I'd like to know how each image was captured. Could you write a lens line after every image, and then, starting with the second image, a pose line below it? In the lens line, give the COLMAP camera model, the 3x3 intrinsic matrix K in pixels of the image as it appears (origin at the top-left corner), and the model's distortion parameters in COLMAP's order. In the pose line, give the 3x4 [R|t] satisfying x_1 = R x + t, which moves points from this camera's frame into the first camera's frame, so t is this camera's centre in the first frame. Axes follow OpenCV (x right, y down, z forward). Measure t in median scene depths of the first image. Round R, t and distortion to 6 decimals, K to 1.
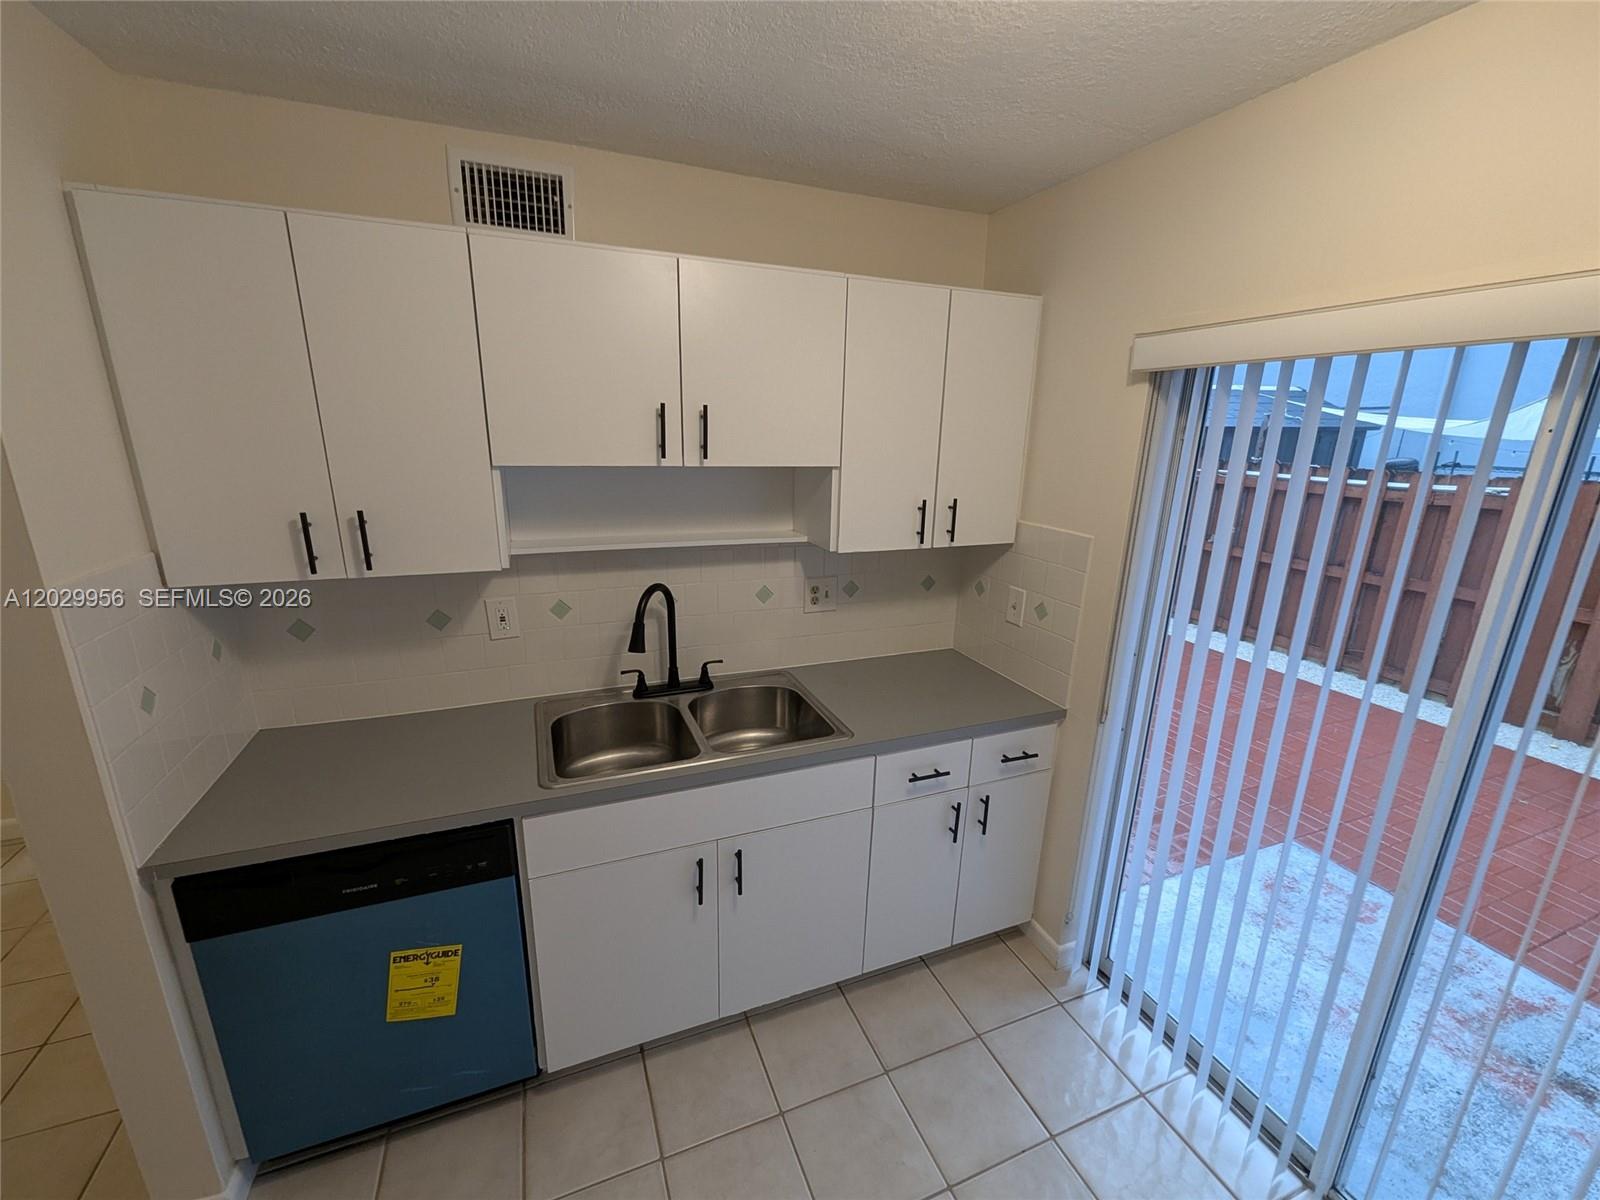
lens RADIAL K [[662.8, 0, 813.8], [0, 662.8, 613.4], [0, 0, 1]] dist [0.003865, -0.001126]
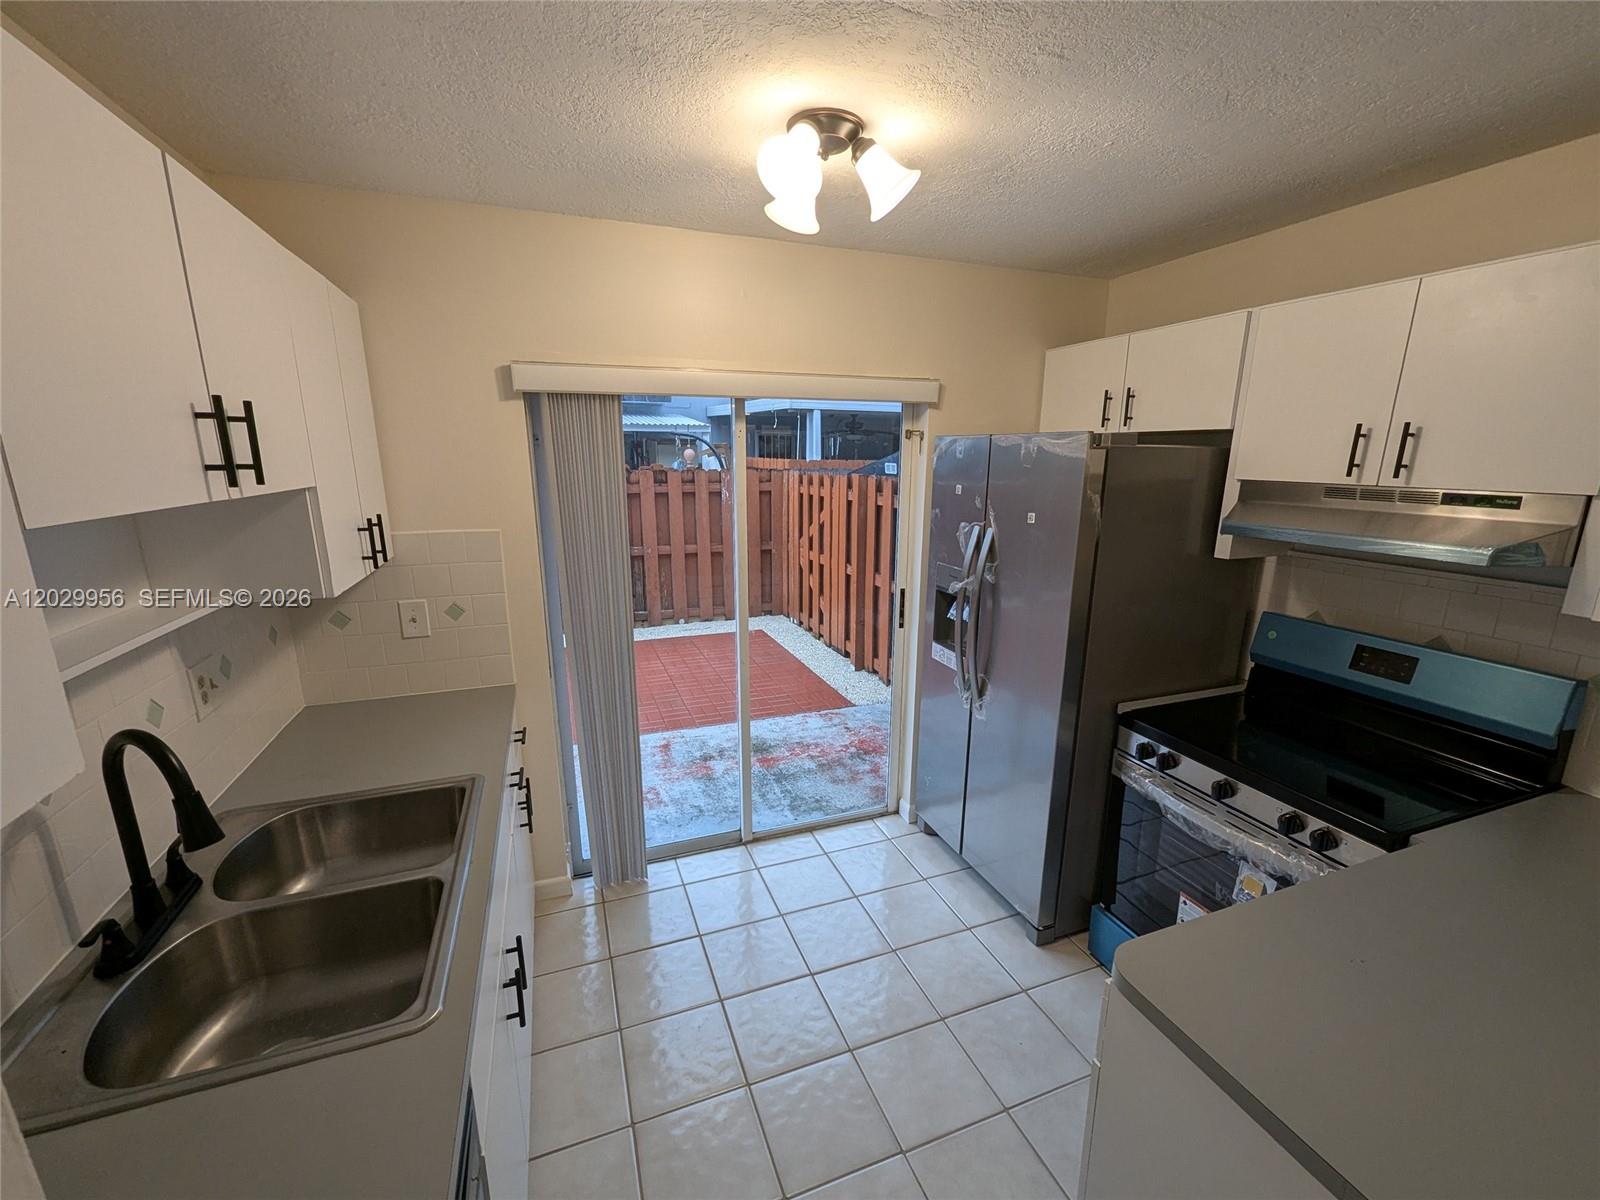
lens RADIAL K [[662.8, 0, 812.2], [0, 662.8, 619.0], [0, 0, 1]] dist [0.003865, -0.001126]
pose [[0.012503, -0.265955, 0.963904, -0.728626], [0.264813, 0.930441, 0.253287, -0.120038], [-0.964219, 0.252088, 0.082062, 0.423172]]
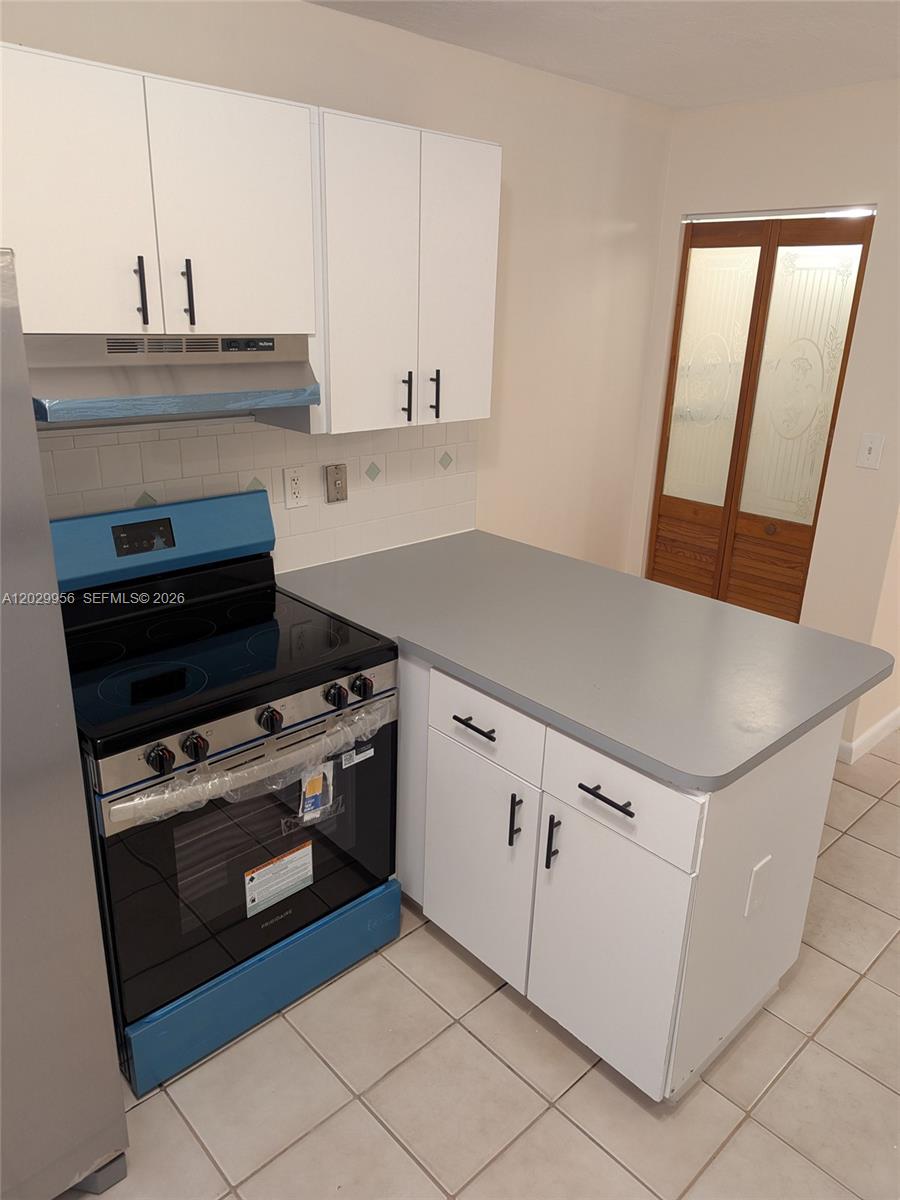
lens RADIAL K [[844.1, 0, 450.6], [0, 844.1, 590.1], [0, 0, 1]] dist [0.054260, -0.045604]
pose [[-0.931325, 0.068899, -0.357614, 0.261331], [-0.148886, 0.824109, 0.546514, -0.199890], [0.332367, 0.562225, -0.757255, 0.732574]]
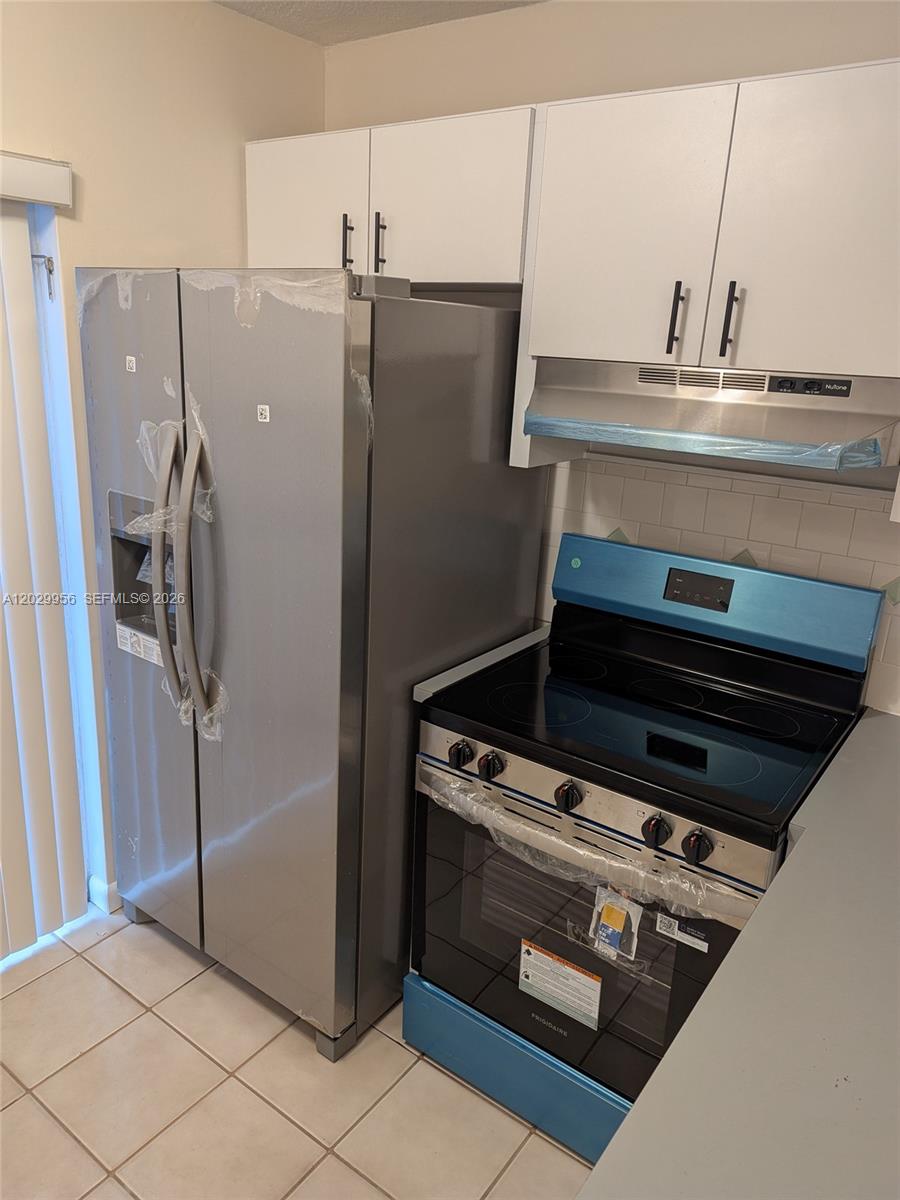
lens RADIAL K [[844.1, 0, 437.8], [0, 844.1, 594.9], [0, 0, 1]] dist [0.054260, -0.045604]
pose [[-0.515601, -0.295635, 0.804211, -0.444170], [0.174790, 0.882562, 0.436500, -0.081008], [-0.838811, 0.365628, -0.403377, 0.383752]]
